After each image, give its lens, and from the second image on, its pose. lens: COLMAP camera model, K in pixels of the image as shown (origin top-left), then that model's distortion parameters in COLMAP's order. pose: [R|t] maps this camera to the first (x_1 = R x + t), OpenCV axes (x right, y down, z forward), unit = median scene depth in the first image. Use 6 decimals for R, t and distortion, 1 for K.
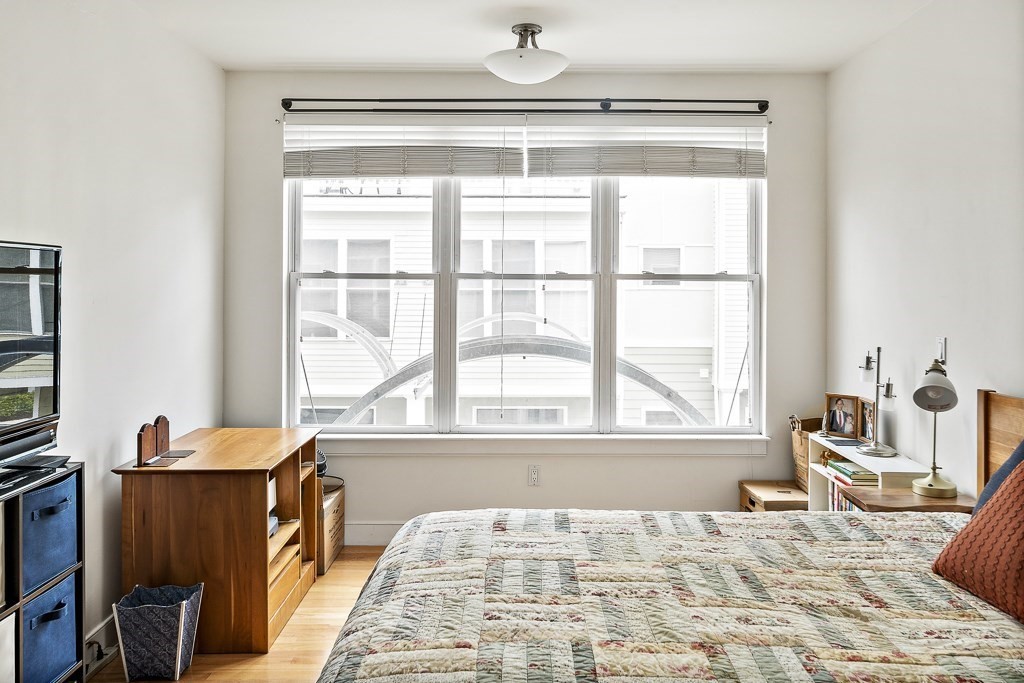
lens RADIAL K [[781.3, 0, 488.5], [0, 781.3, 280.4], [0, 0, 1]] dist [0.008106, -0.011795]
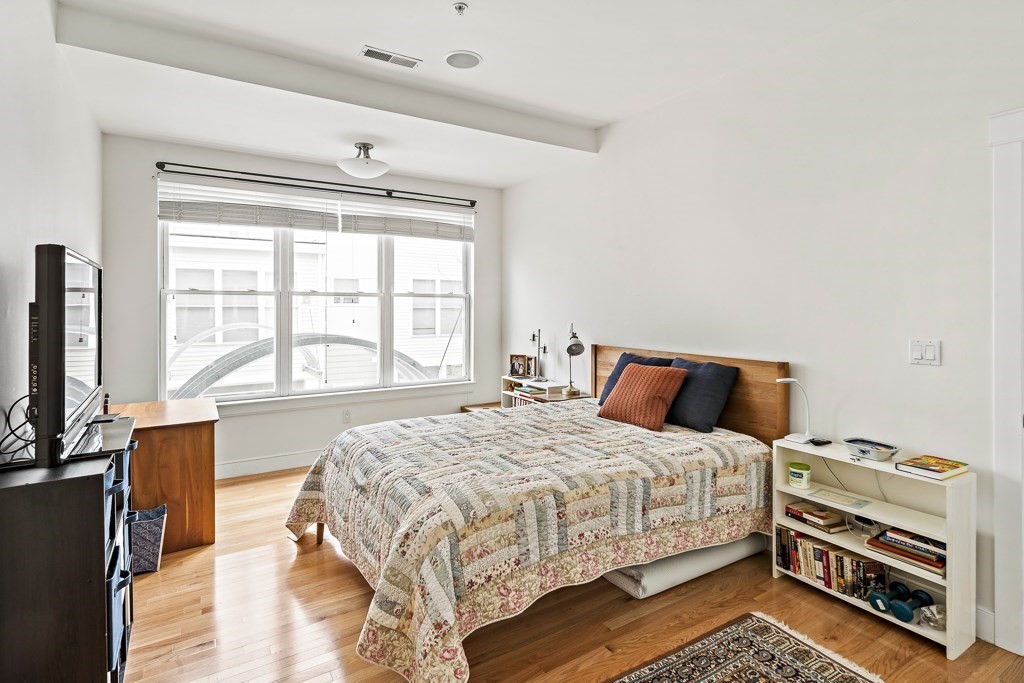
lens RADIAL K [[543.1, 0, 486.9], [0, 543.1, 310.3], [0, 0, 1]] dist [0.002339, -0.001164]
pose [[0.852315, -0.004906, 0.523006, -0.290215], [-0.002656, 0.999903, 0.013708, 0.012487], [-0.523022, -0.013072, 0.852219, -0.115448]]
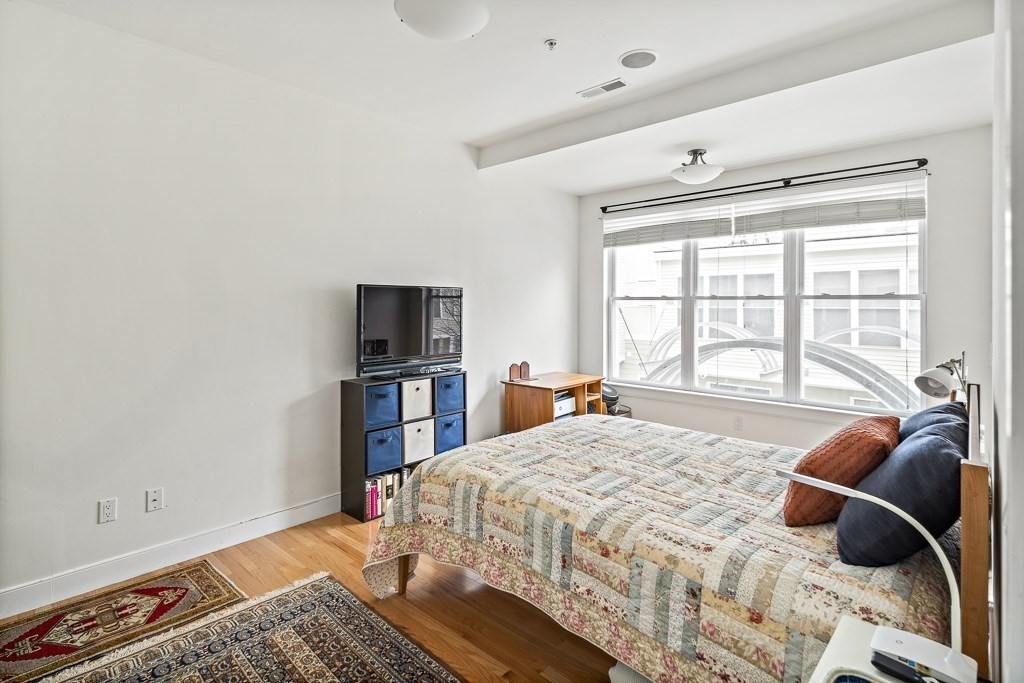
lens RADIAL K [[490.6, 0, 490.7], [0, 490.6, 304.1], [0, 0, 1]] dist [0.005166, 0.000178]
pose [[0.723208, -0.001538, -0.690629, 0.396158], [0.003039, 0.999995, 0.000955, 0.005670], [0.690624, -0.002789, 0.723209, -0.070044]]
